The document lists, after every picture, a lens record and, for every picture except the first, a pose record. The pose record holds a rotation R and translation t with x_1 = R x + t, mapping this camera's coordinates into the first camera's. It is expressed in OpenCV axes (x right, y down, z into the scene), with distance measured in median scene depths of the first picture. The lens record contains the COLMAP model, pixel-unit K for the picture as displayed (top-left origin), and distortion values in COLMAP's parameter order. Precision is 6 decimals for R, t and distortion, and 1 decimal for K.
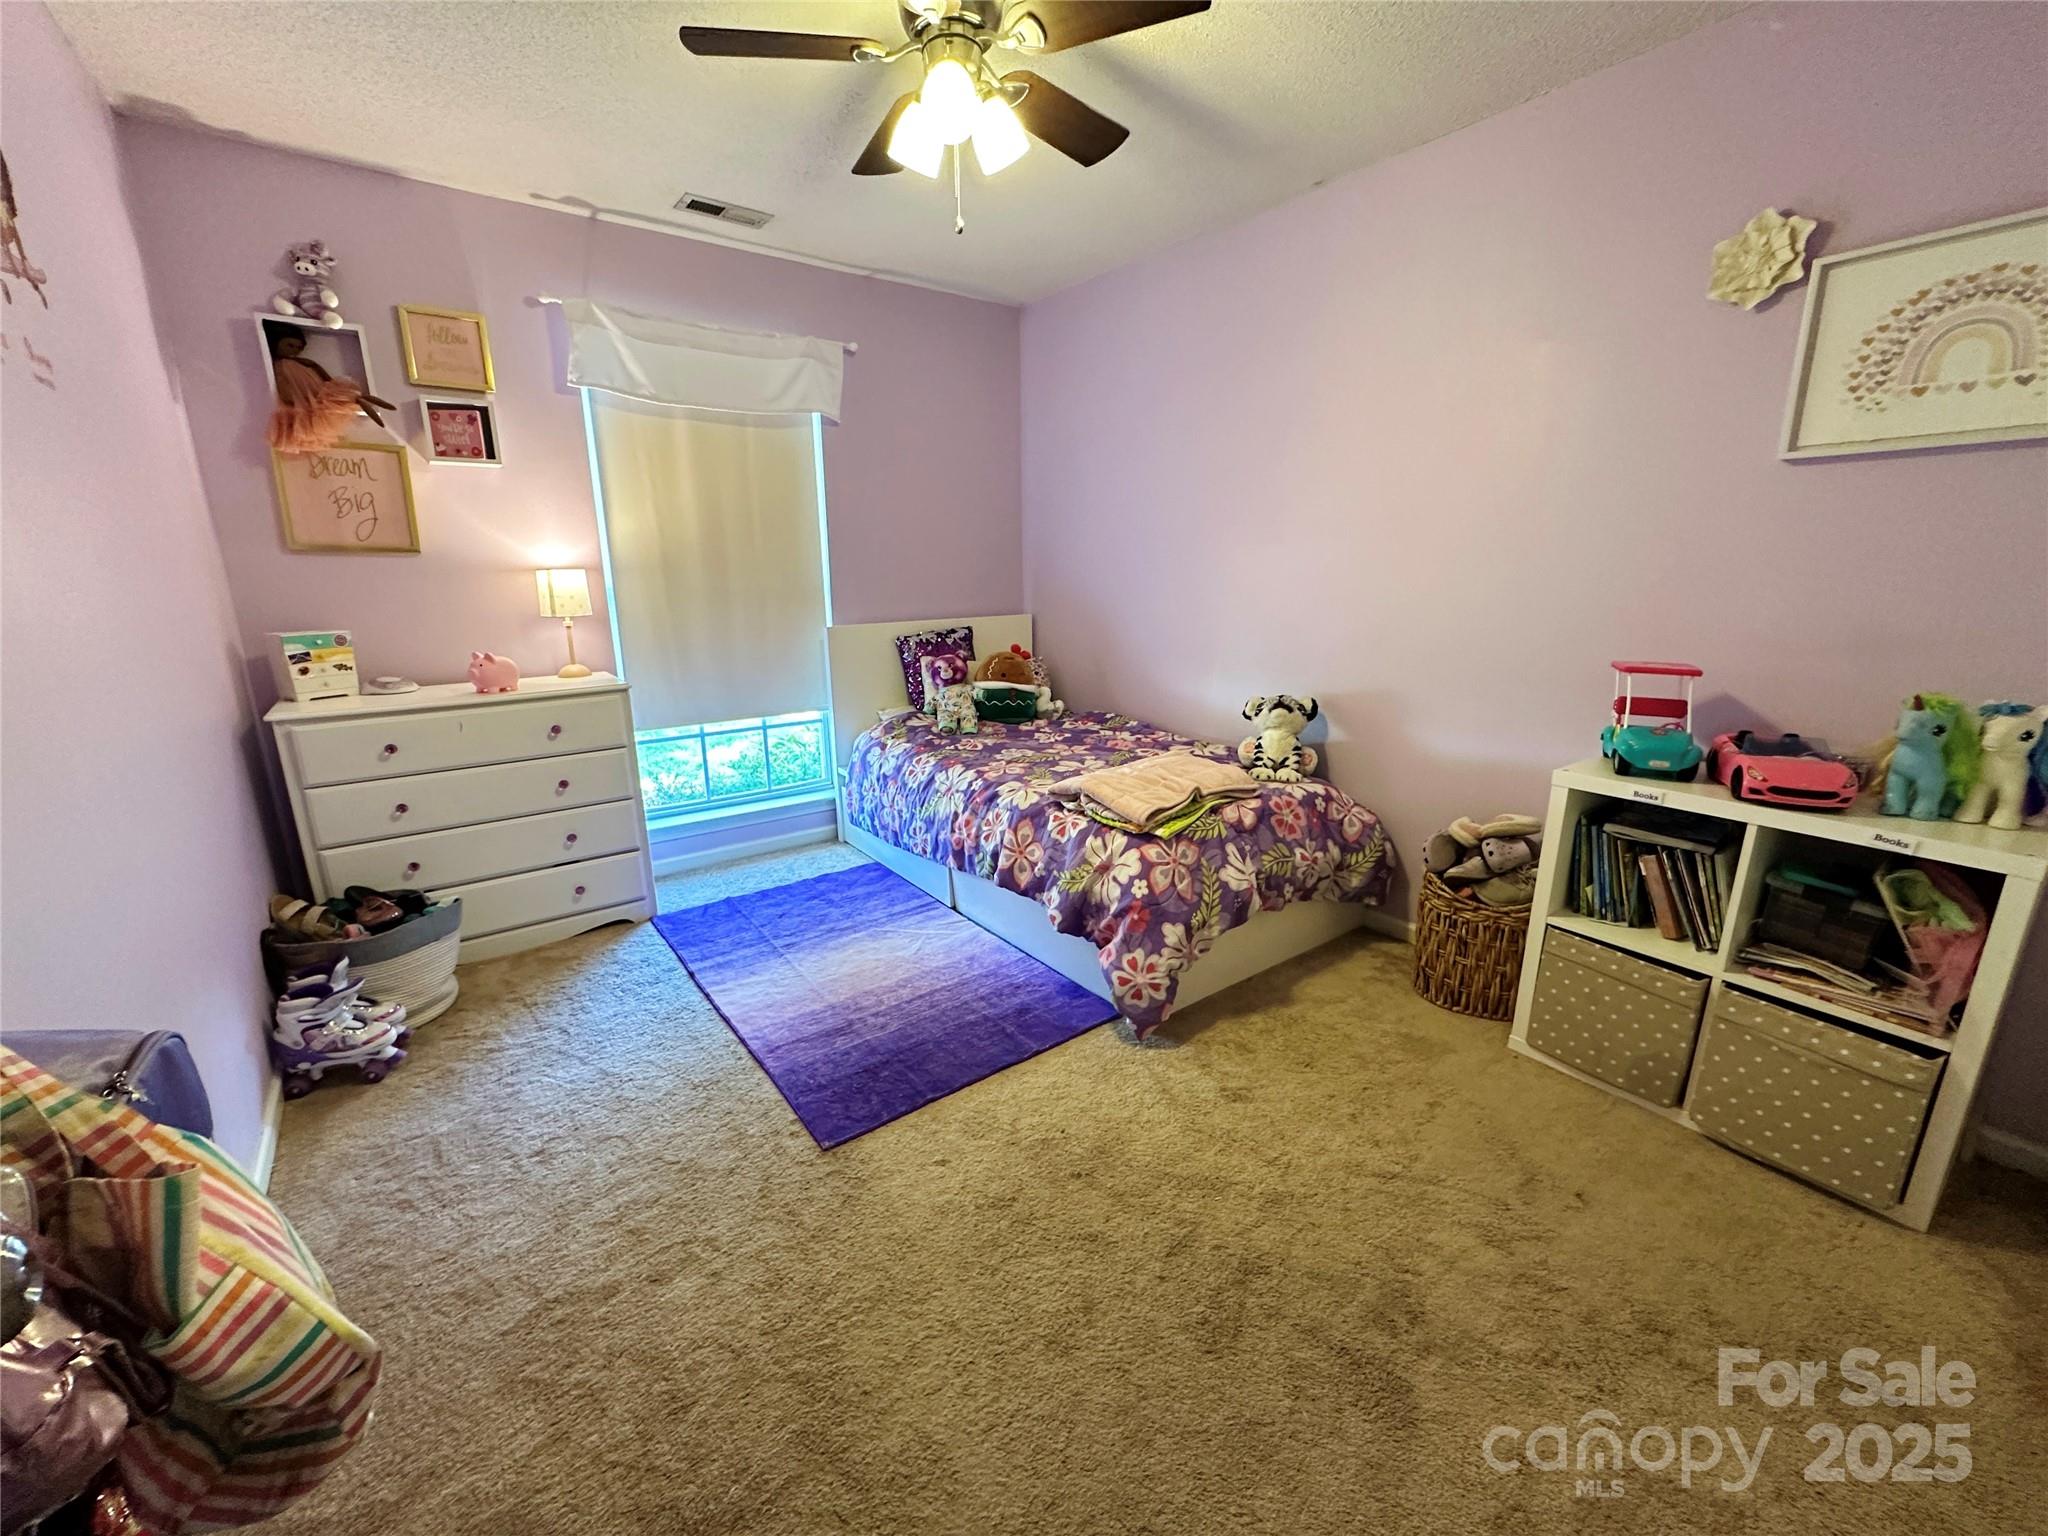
lens RADIAL K [[816.2, 0, 1021.4], [0, 816.2, 767.5], [0, 0, 1]] dist [-0.000524, -0.000246]
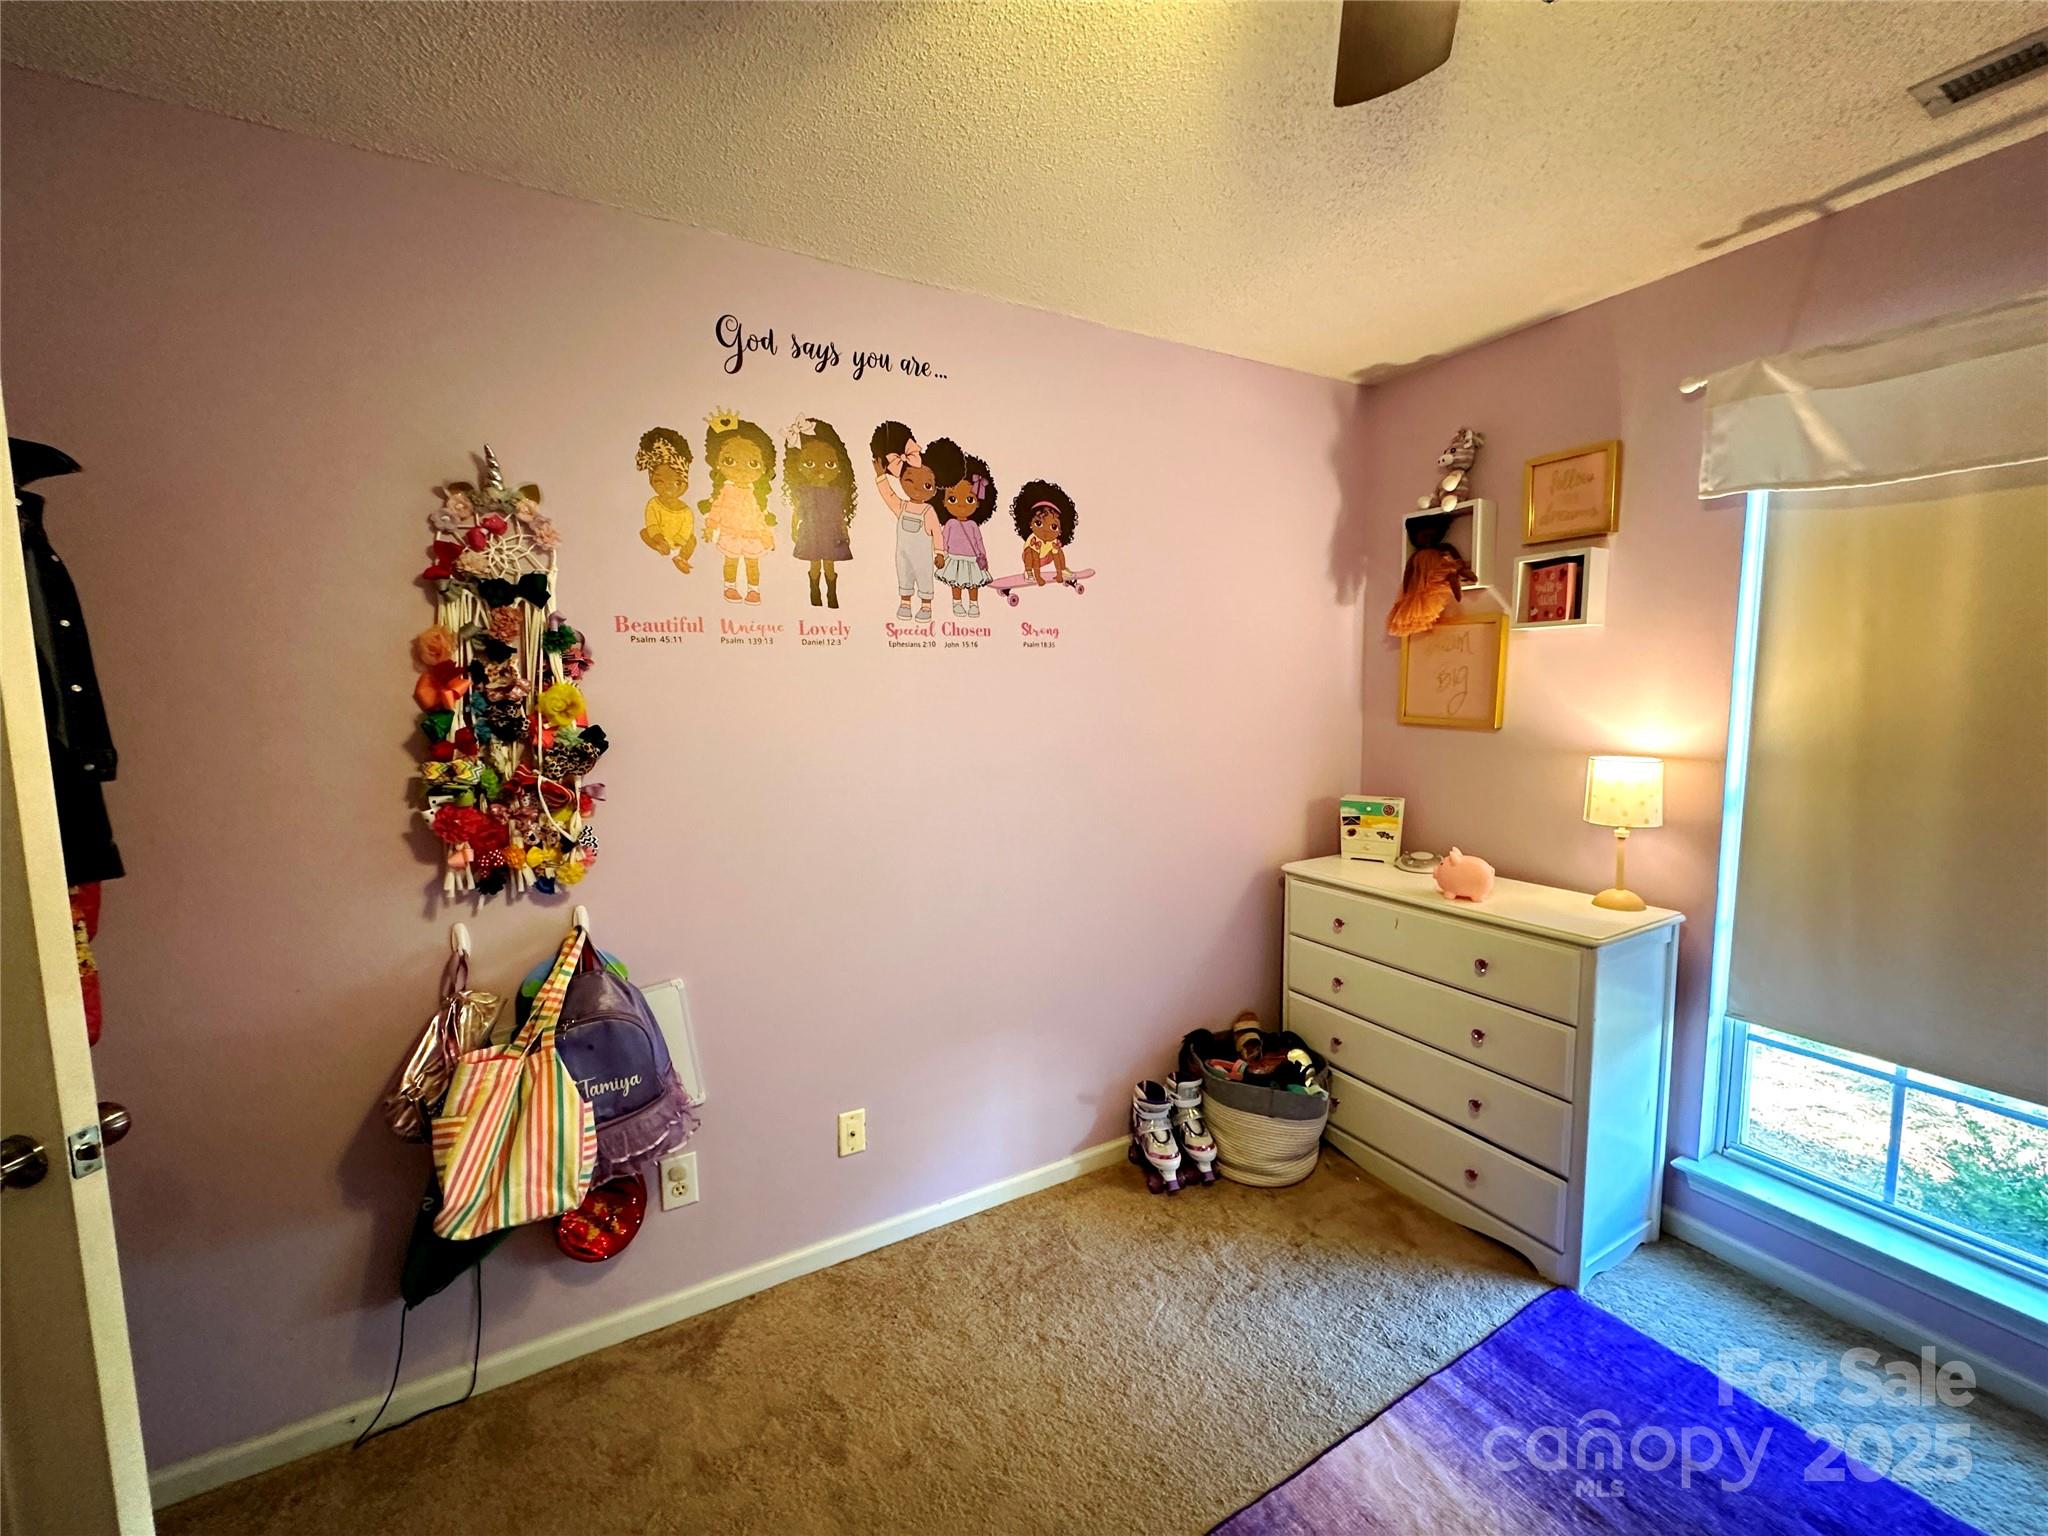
lens RADIAL K [[816.2, 0, 1021.4], [0, 816.2, 767.5], [0, 0, 1]] dist [-0.000524, -0.000246]
pose [[-0.136946, 0.111044, -0.984335, 0.221475], [-0.224317, 0.964407, 0.140005, -0.231720], [0.964846, 0.239976, -0.107163, 0.607528]]
